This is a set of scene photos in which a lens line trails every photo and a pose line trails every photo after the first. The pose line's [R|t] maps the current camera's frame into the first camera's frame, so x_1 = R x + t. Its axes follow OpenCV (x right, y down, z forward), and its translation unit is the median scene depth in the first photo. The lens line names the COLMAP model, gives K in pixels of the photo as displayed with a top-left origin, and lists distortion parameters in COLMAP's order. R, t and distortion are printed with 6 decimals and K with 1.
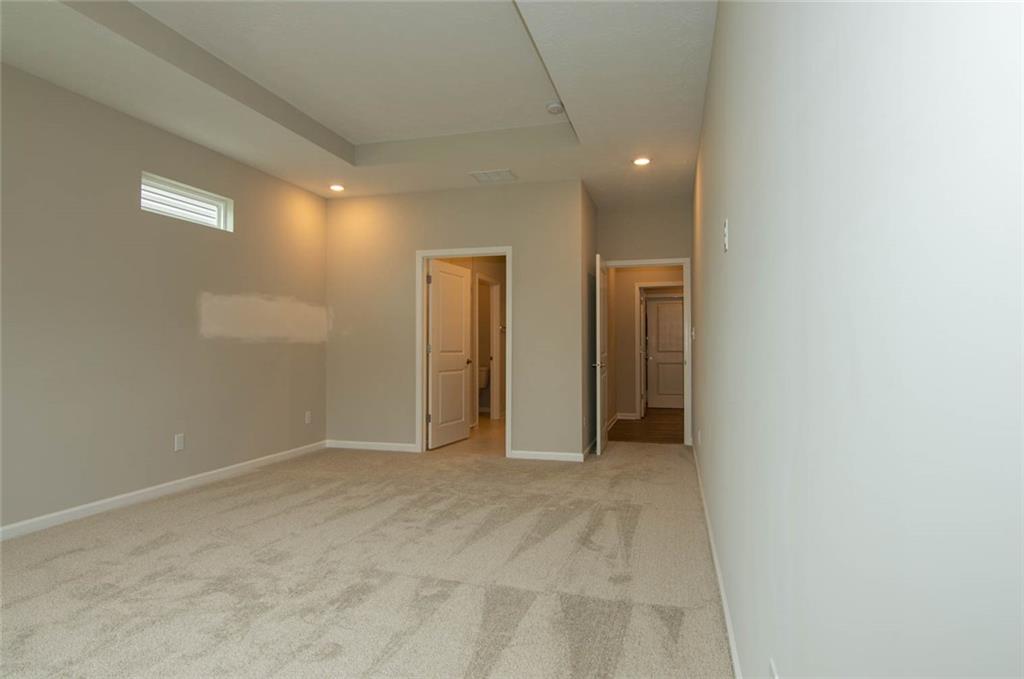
lens RADIAL K [[573.4, 0, 516.2], [0, 573.4, 340.5], [0, 0, 1]] dist [-0.010940, -0.004146]
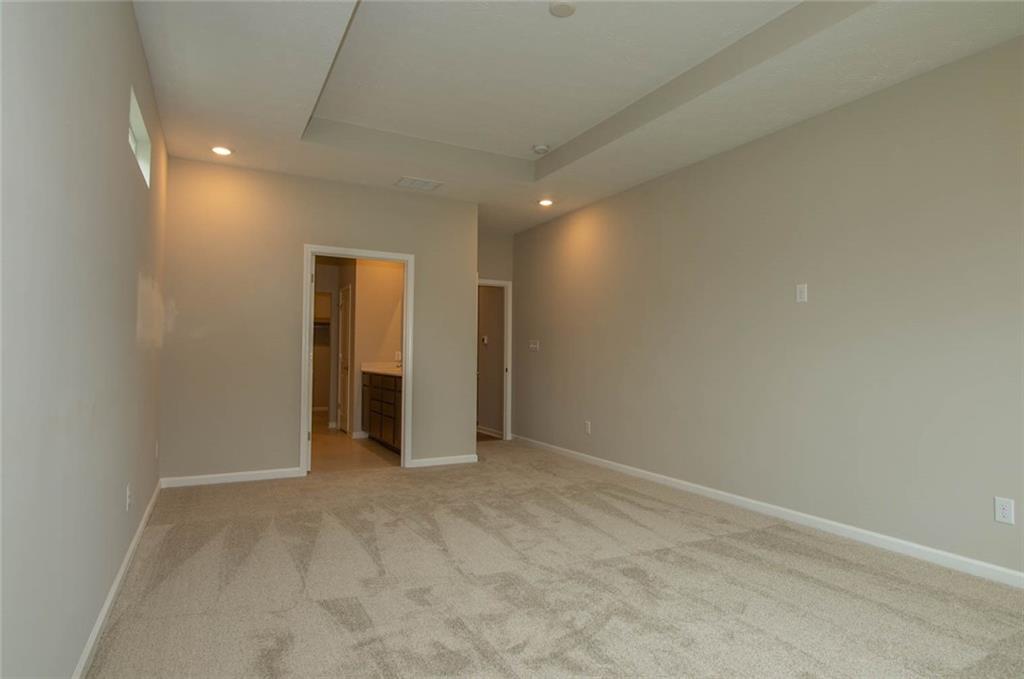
lens RADIAL K [[573.4, 0, 514.6], [0, 573.4, 340.9], [0, 0, 1]] dist [-0.010940, -0.004146]
pose [[0.704478, 0.028432, 0.709156, -0.949304], [-0.022061, 0.999592, -0.018161, -0.001209], [-0.709383, -0.002851, 0.704818, 0.273998]]
